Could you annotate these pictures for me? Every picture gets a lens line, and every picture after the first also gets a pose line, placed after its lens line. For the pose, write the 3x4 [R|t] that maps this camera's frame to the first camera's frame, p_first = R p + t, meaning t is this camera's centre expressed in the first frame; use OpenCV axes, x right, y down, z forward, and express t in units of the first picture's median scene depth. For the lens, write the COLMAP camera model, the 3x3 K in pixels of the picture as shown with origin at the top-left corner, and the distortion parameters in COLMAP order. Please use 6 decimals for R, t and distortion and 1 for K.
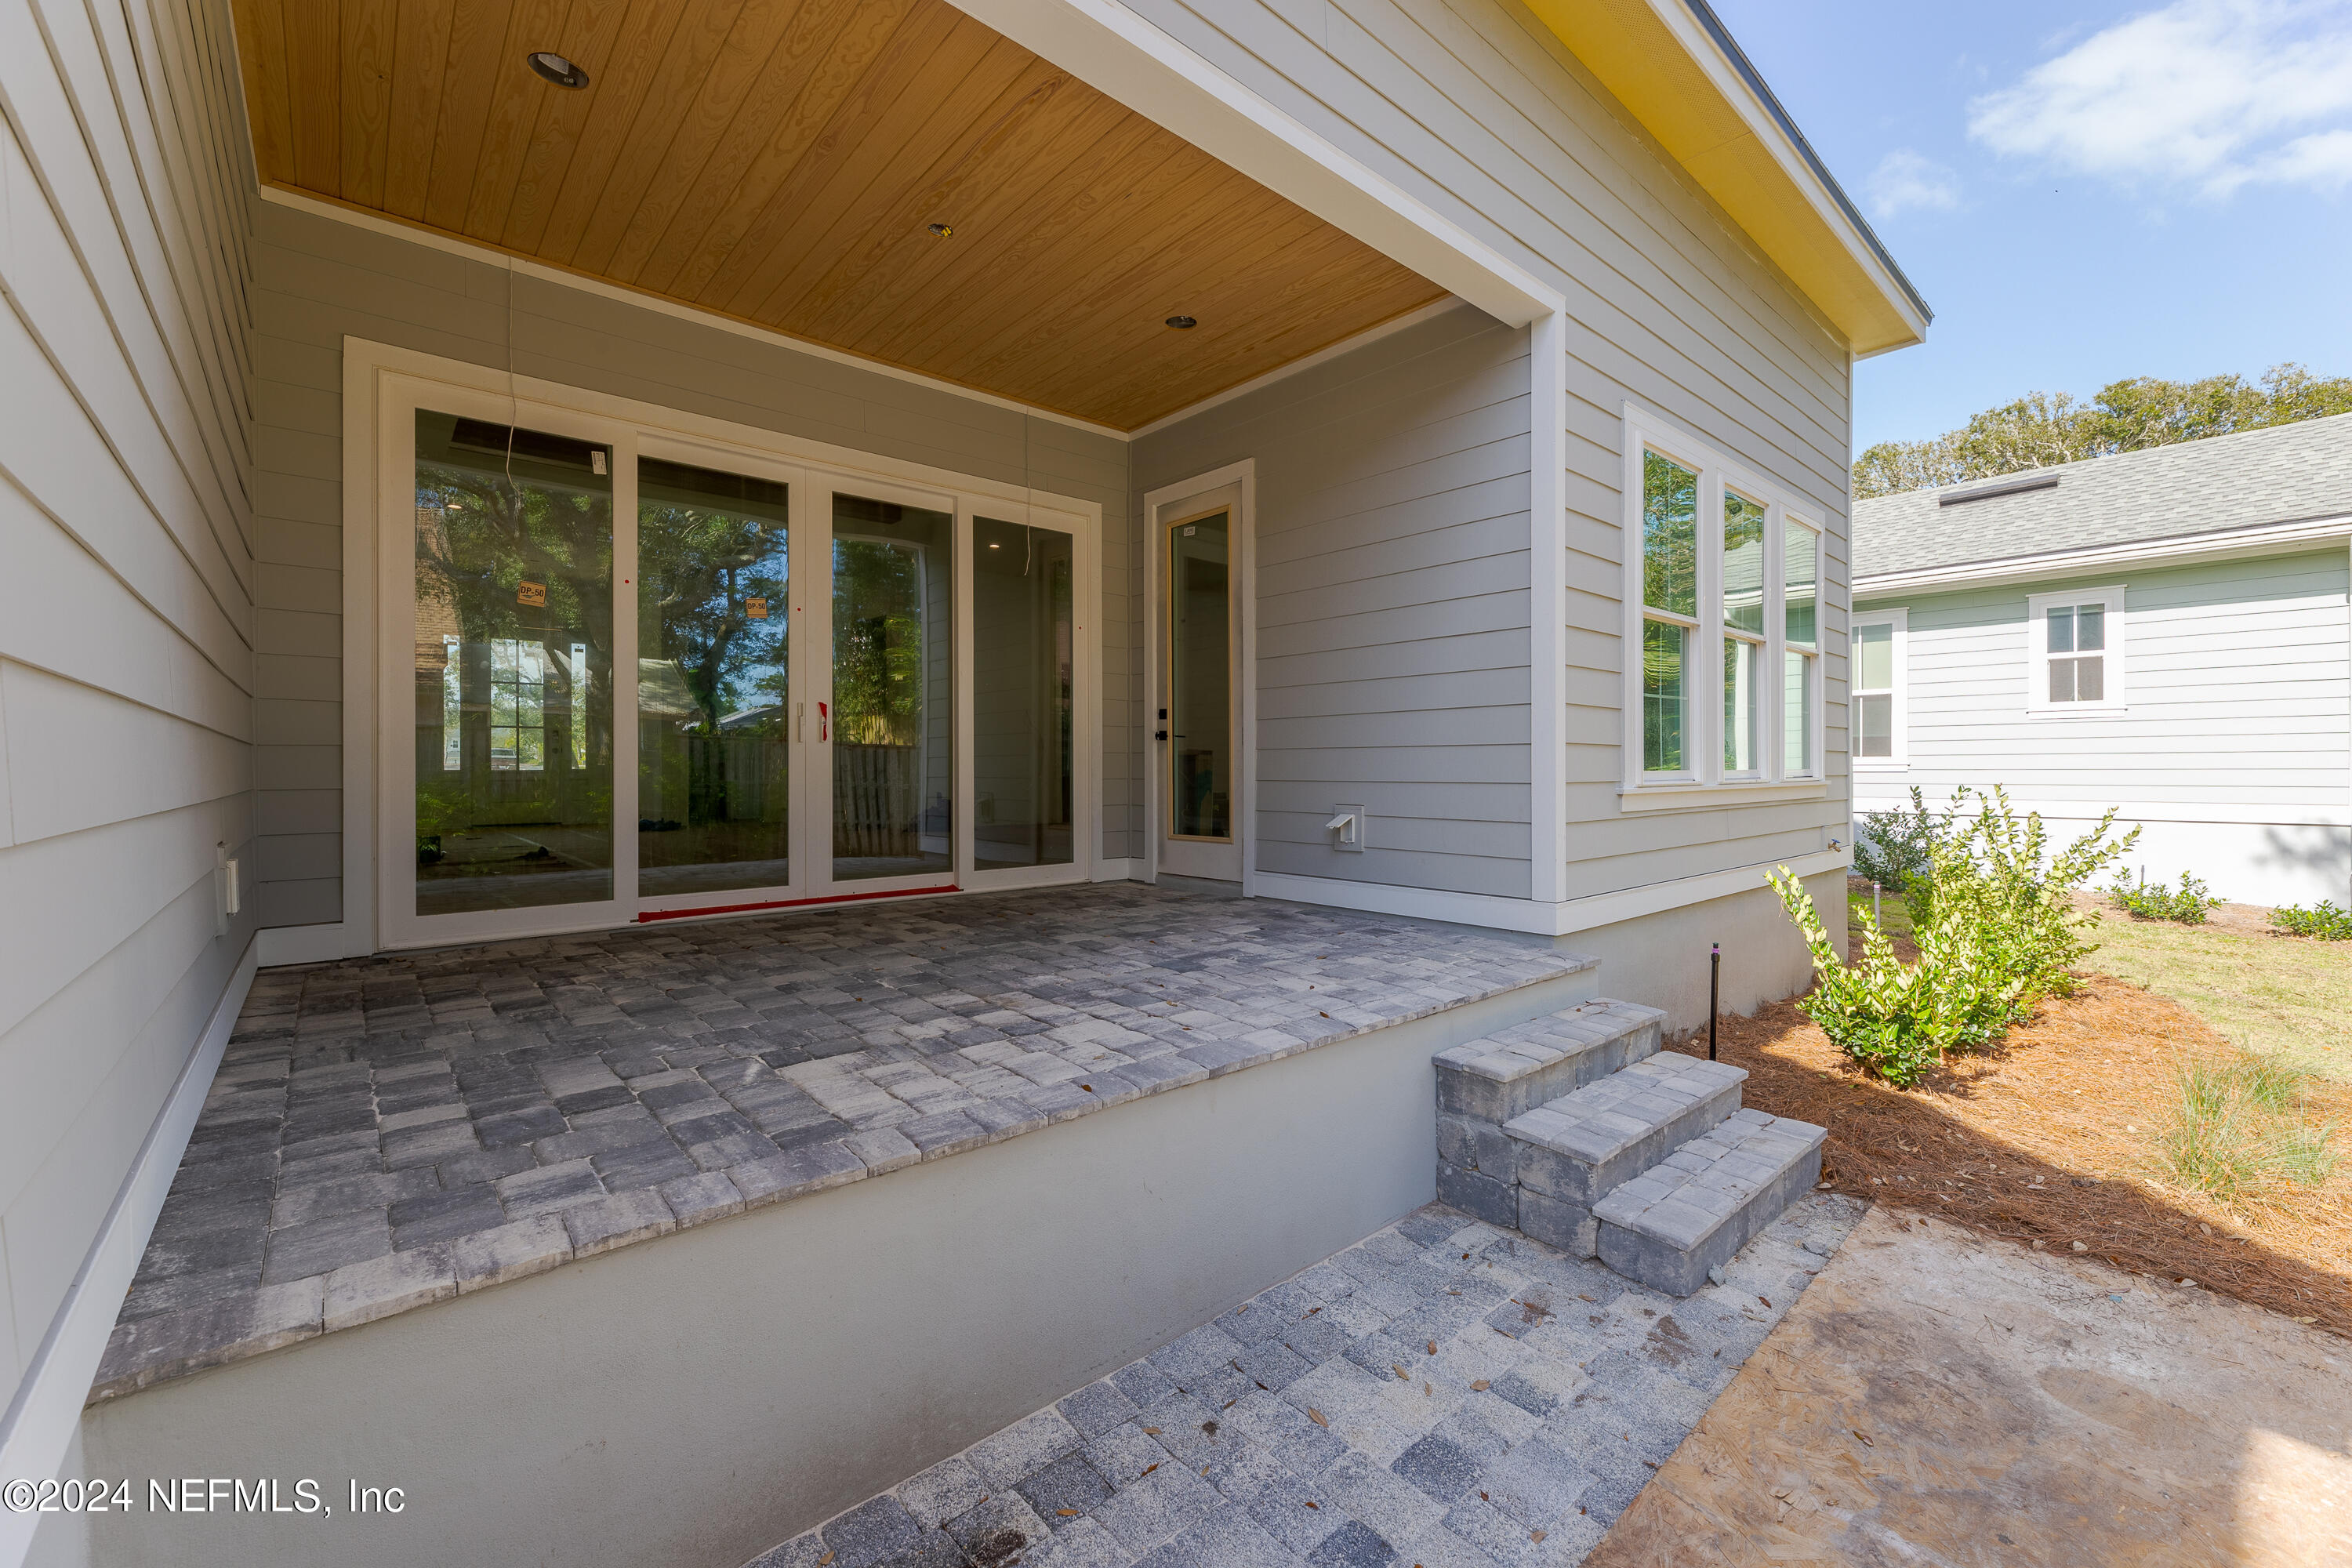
lens RADIAL K [[961.3, 0, 1182.3], [0, 961.3, 775.2], [0, 0, 1]] dist [0.000154, 0.000362]
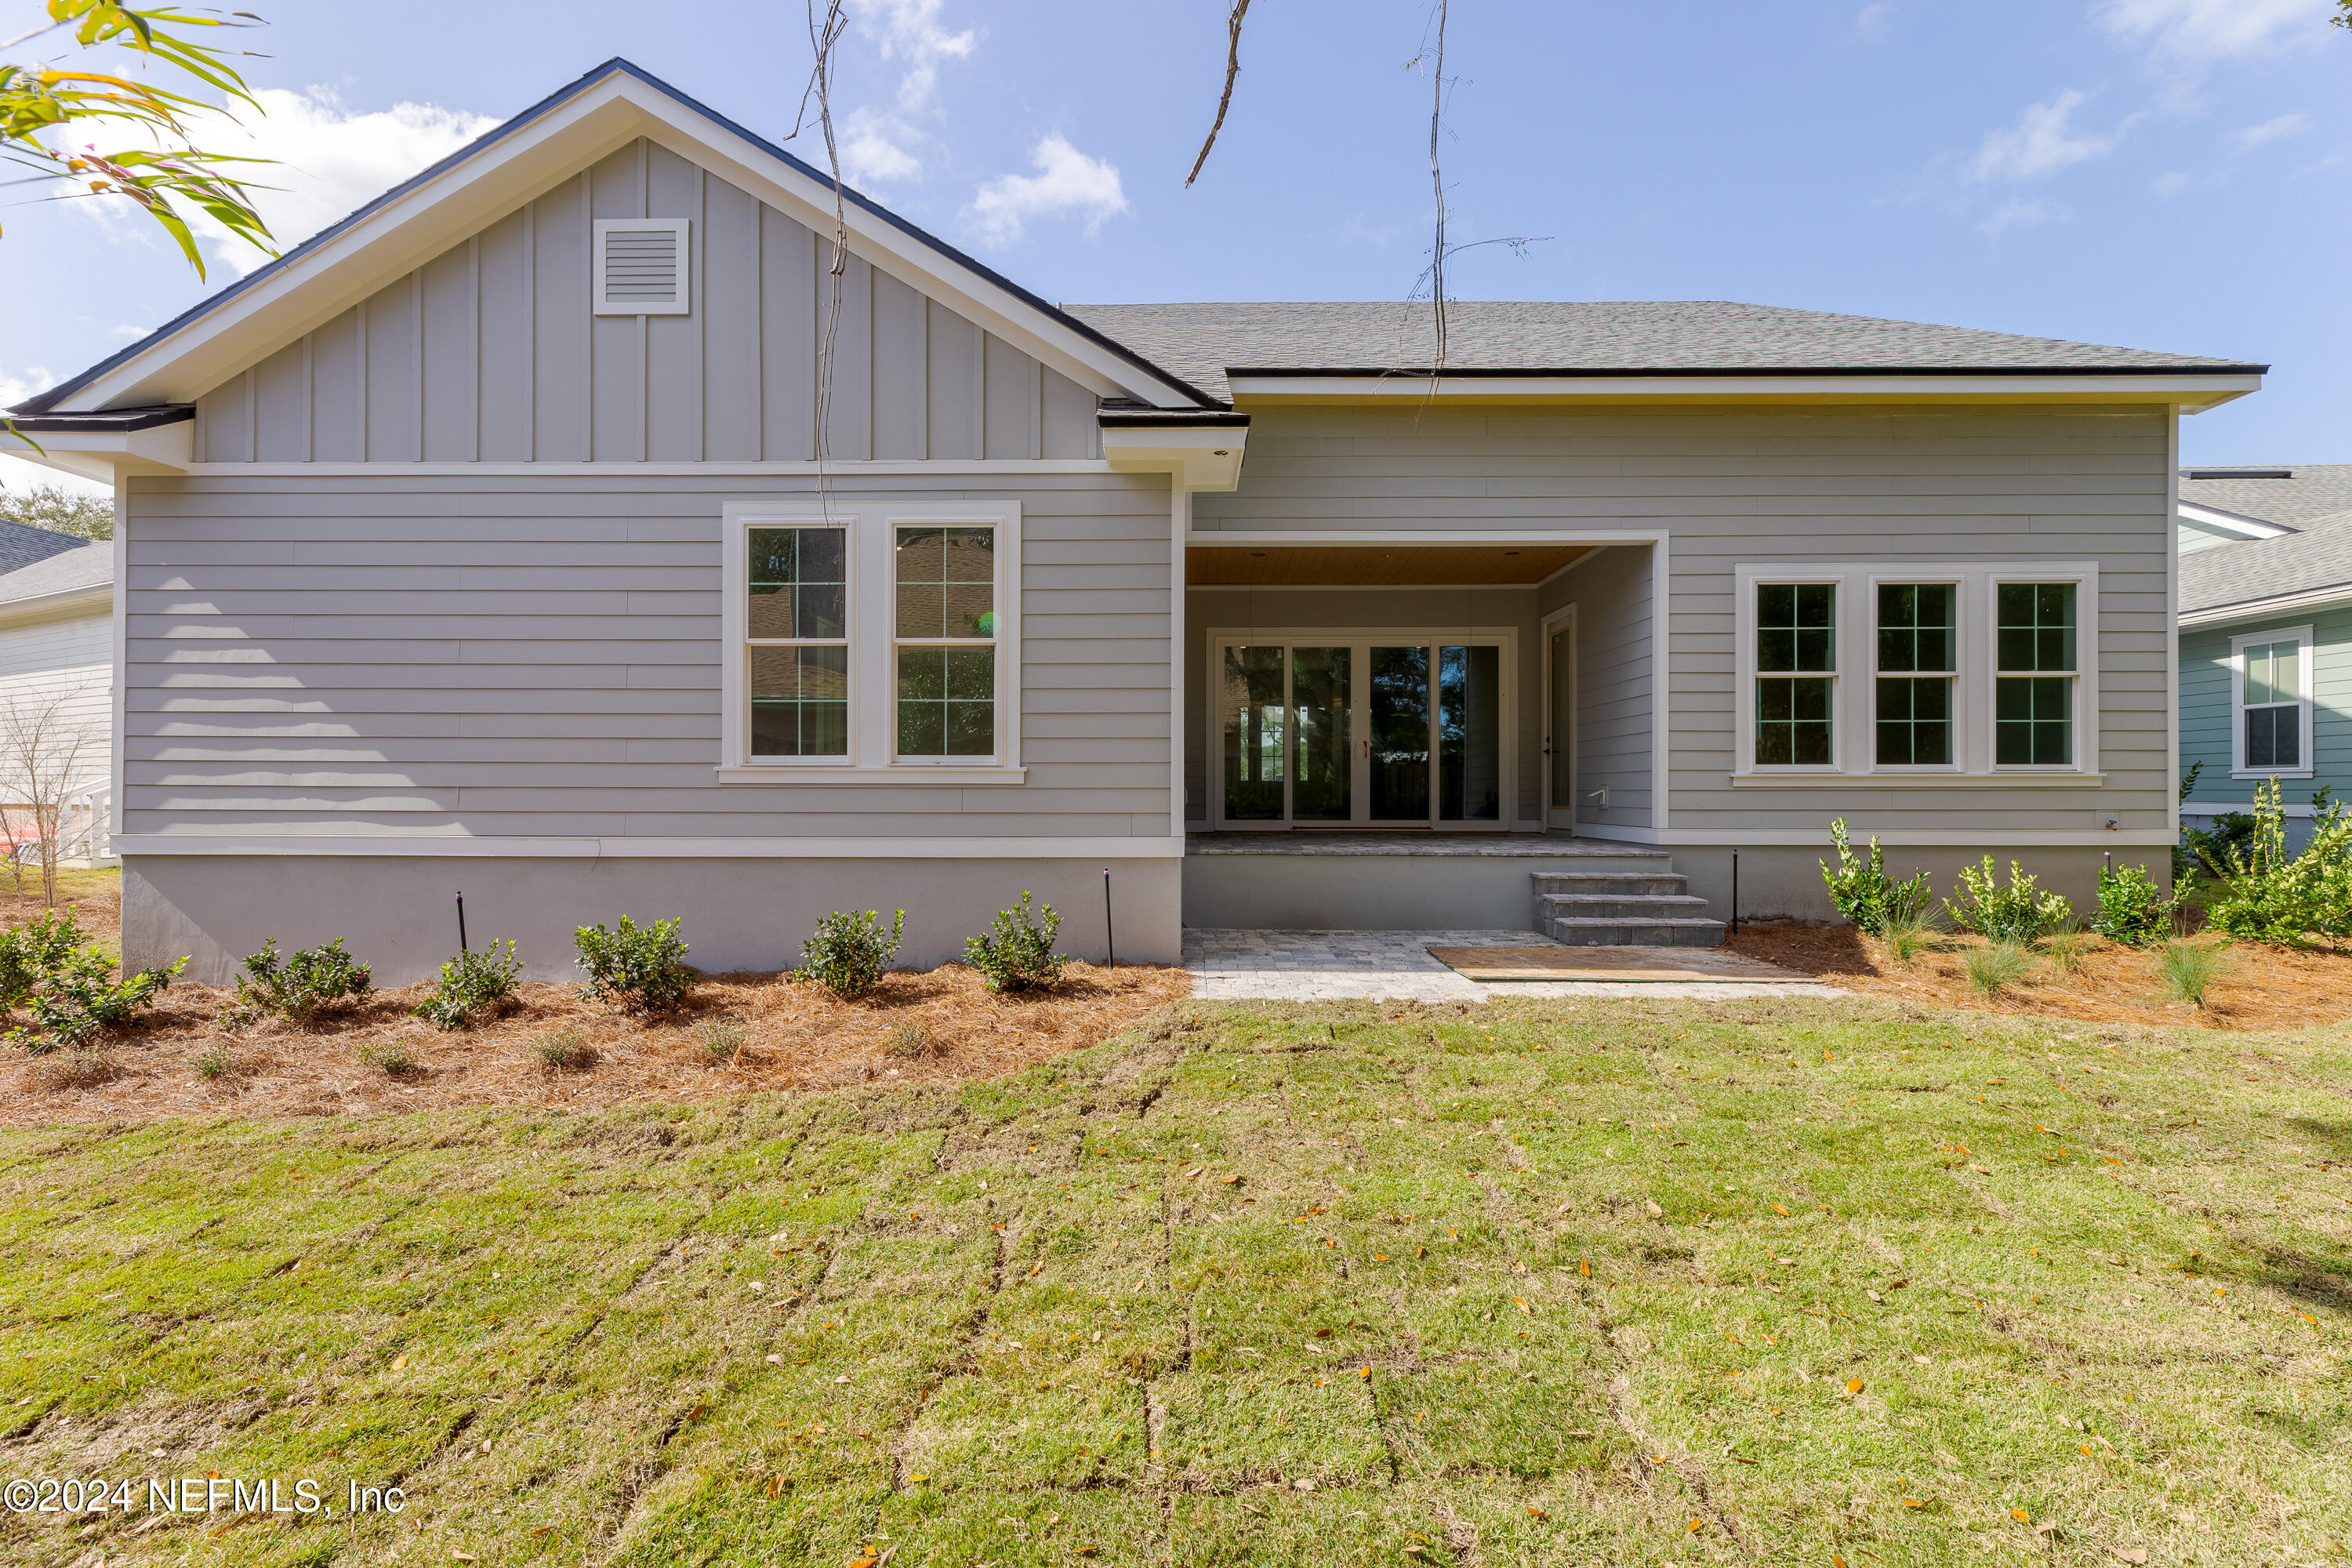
lens RADIAL K [[961.3, 0, 1166.6], [0, 961.3, 790.1], [0, 0, 1]] dist [0.000154, 0.000362]
pose [[0.742662, 0.004680, -0.669650, 0.437835], [-0.007516, 0.999971, -0.001347, 0.026884], [0.669624, 0.006033, 0.742676, -0.550745]]
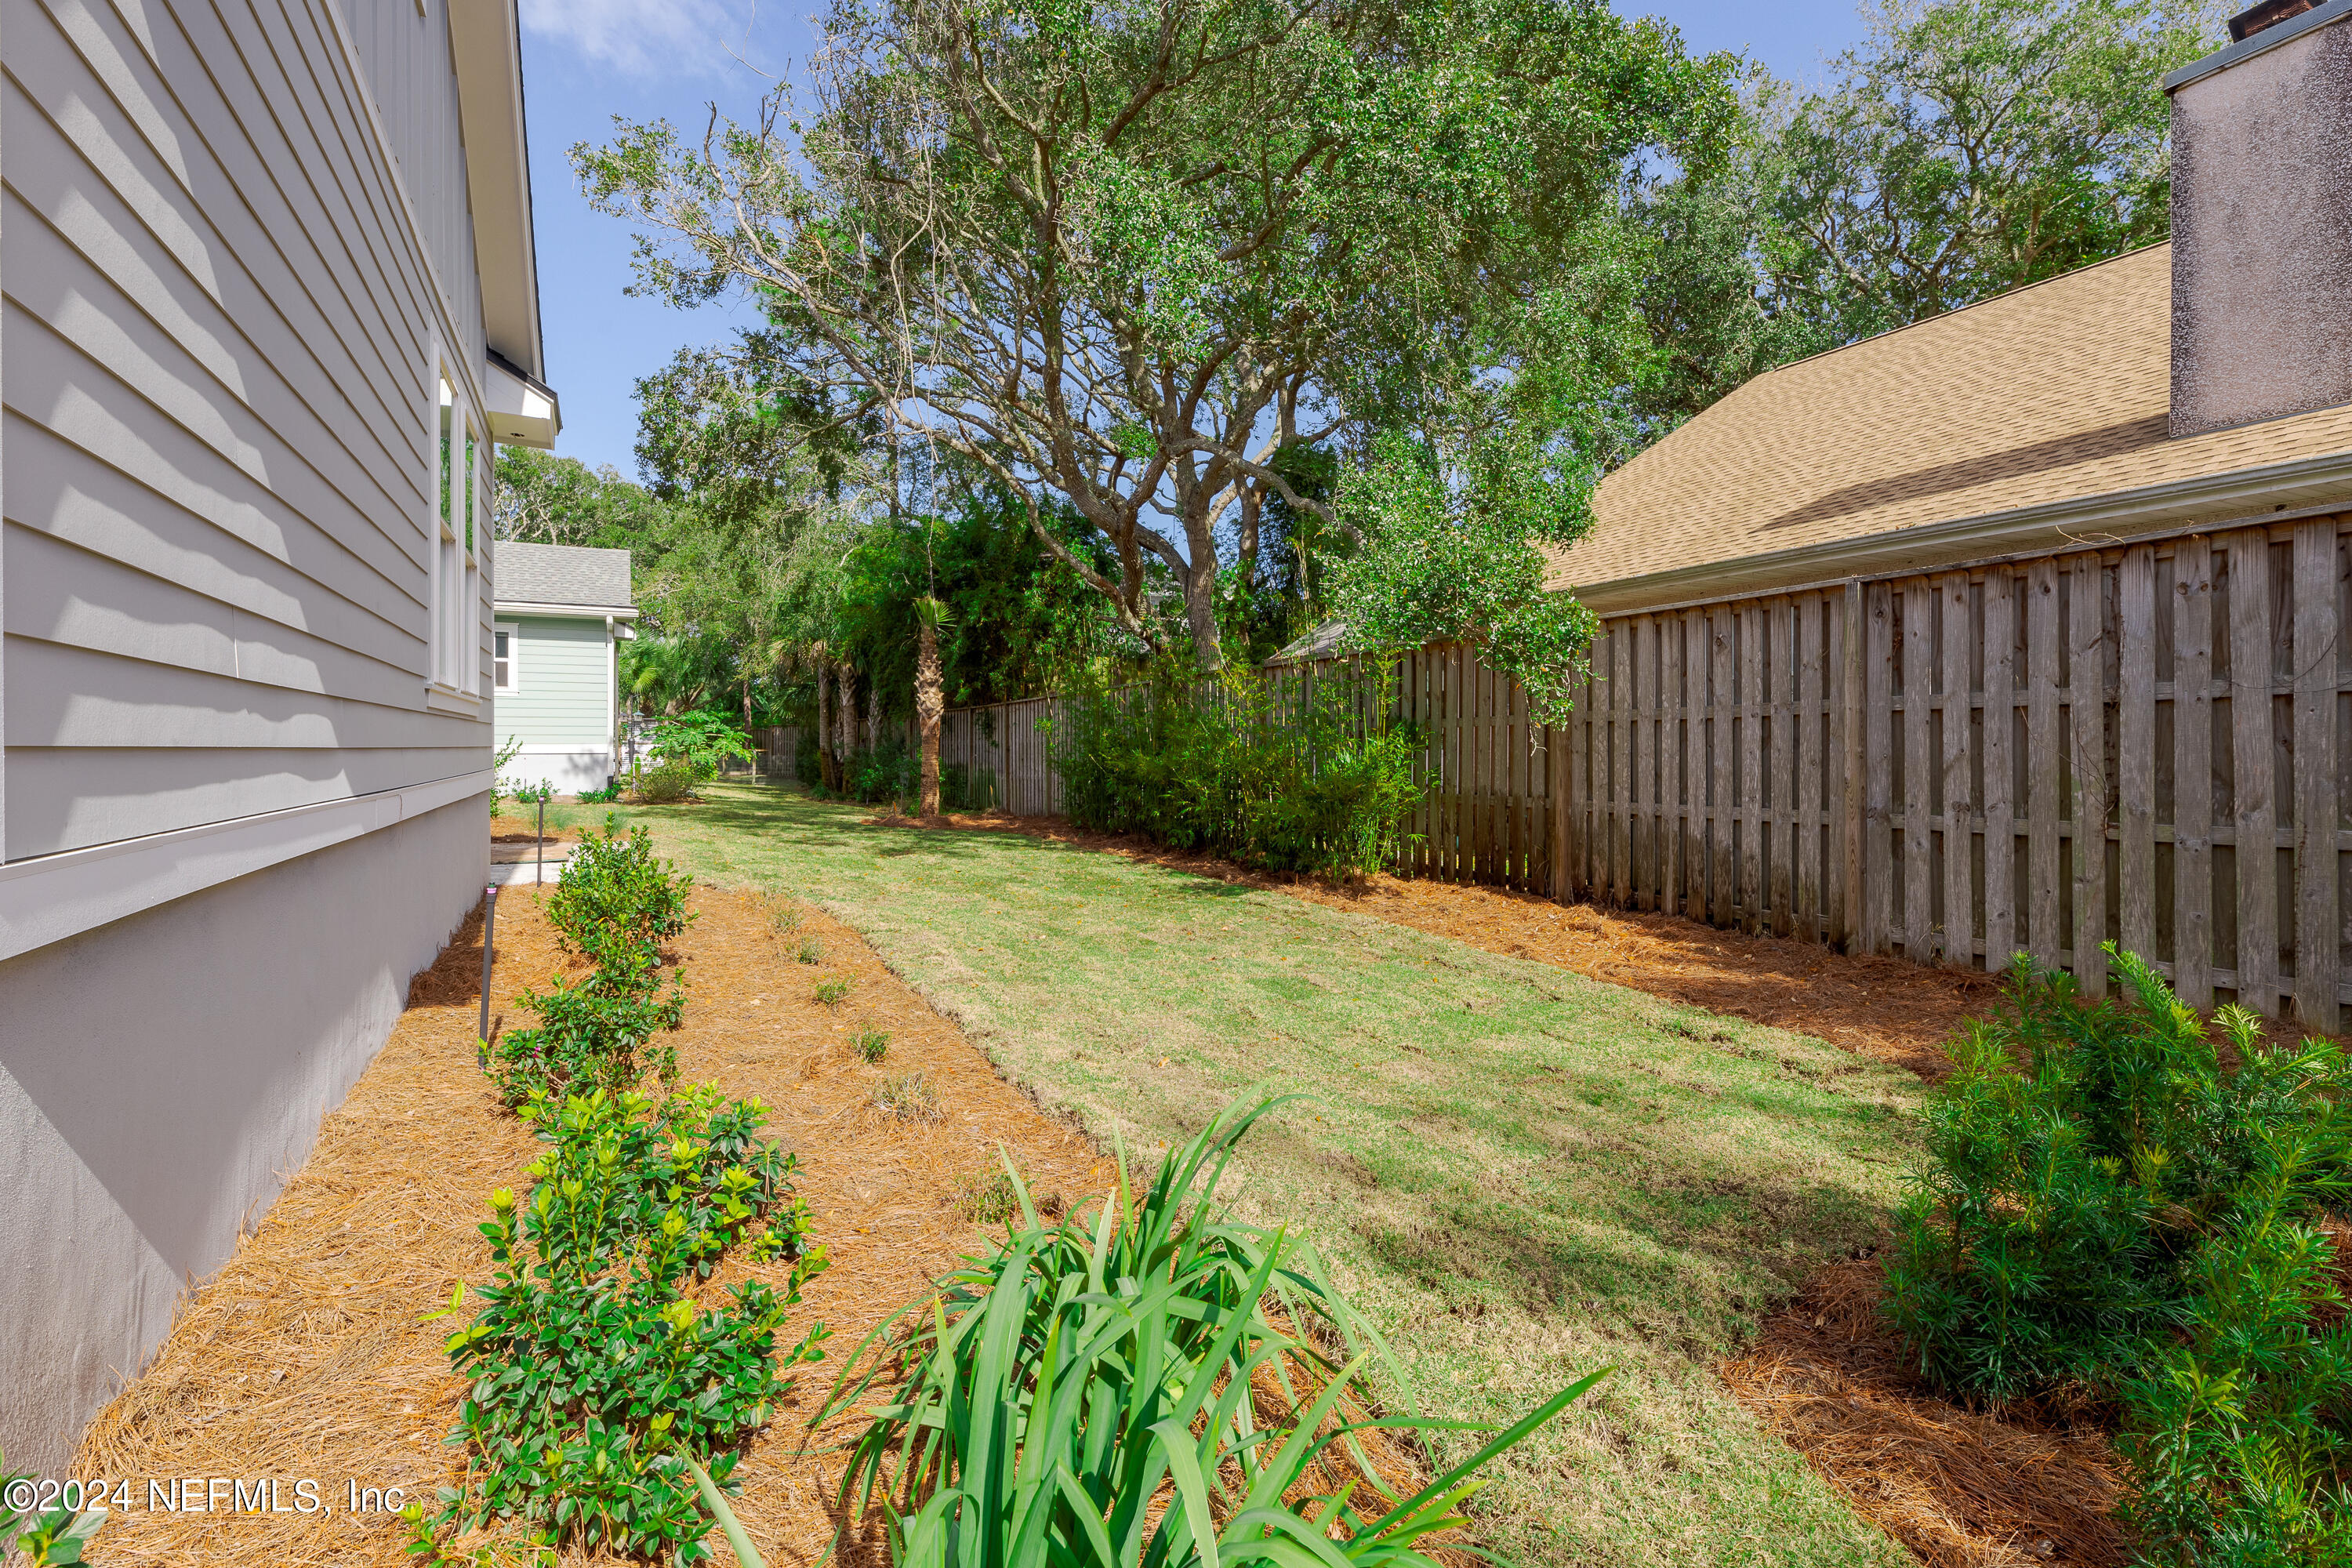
lens RADIAL K [[1058.1, 0, 1176.5], [0, 1058.1, 745.4], [0, 0, 1]] dist [0.000299, -0.000020]
pose [[0.235014, 0.008716, 0.971953, -0.735271], [-0.002206, 0.999962, -0.008434, 0.050237], [-0.971990, -0.000162, 0.235024, -0.746478]]
